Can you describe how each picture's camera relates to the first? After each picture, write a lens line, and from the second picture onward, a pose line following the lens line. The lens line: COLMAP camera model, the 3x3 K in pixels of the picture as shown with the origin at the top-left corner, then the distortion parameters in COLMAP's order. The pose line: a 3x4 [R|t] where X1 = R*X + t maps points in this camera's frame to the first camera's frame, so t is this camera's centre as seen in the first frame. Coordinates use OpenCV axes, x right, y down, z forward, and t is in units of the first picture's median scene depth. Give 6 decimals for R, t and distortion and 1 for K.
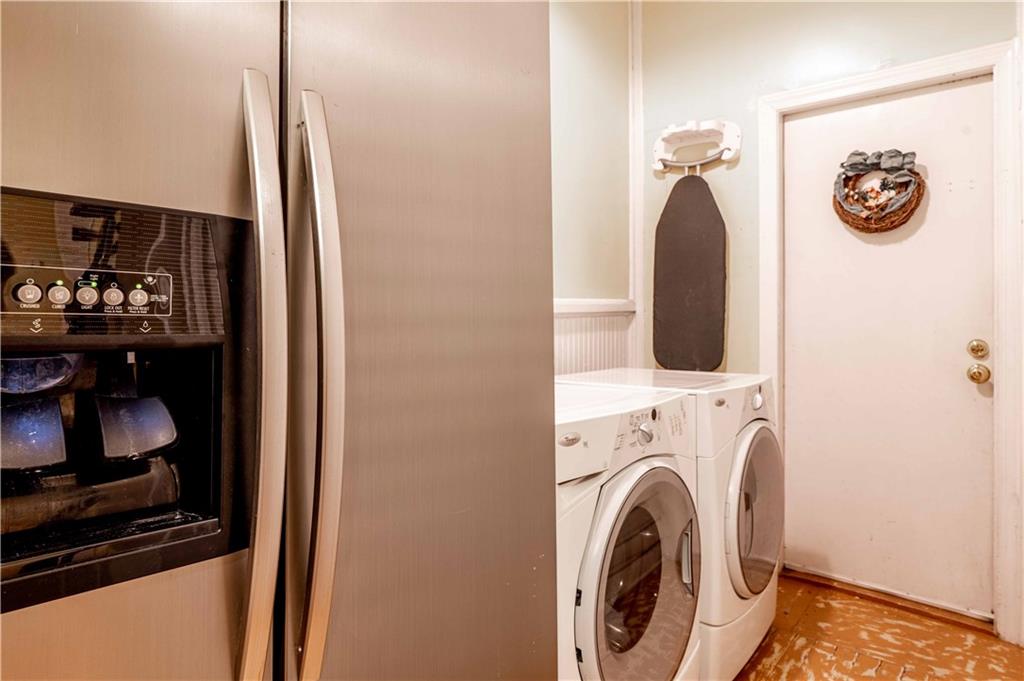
lens RADIAL K [[599.9, 0, 509.2], [0, 599.9, 320.8], [0, 0, 1]] dist [0.046942, 0.000336]
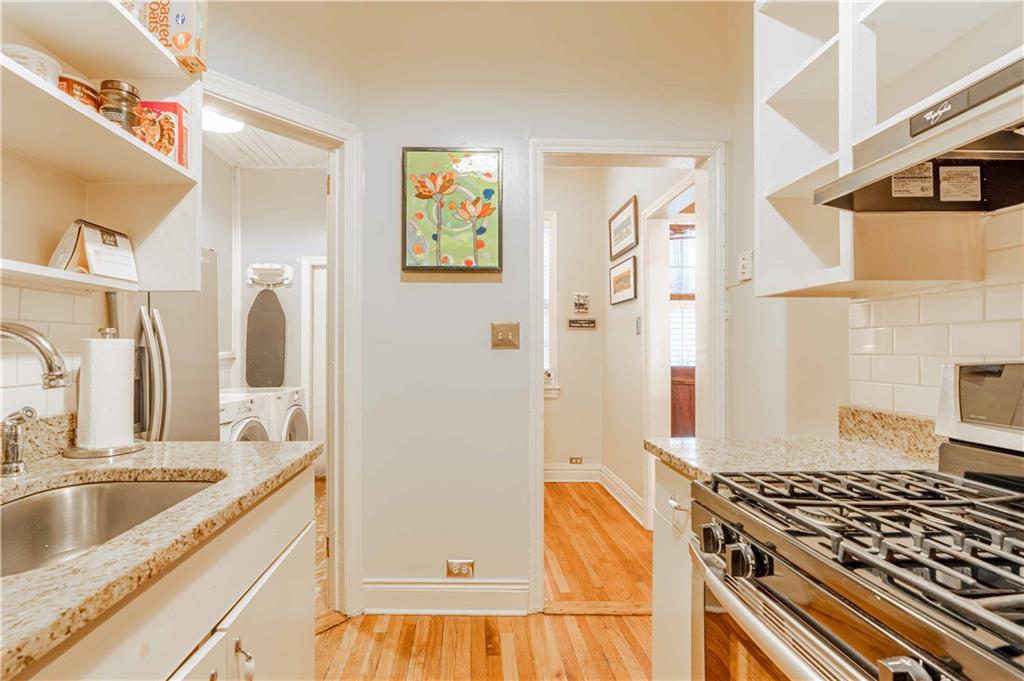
lens RADIAL K [[474.6, 0, 511.2], [0, 474.6, 338.6], [0, 0, 1]] dist [-0.018128, 0.008337]
pose [[0.713826, 0.025725, 0.699851, -0.219171], [-0.004173, 0.999464, -0.032481, -0.031397], [-0.700311, 0.020265, 0.713550, -0.694697]]
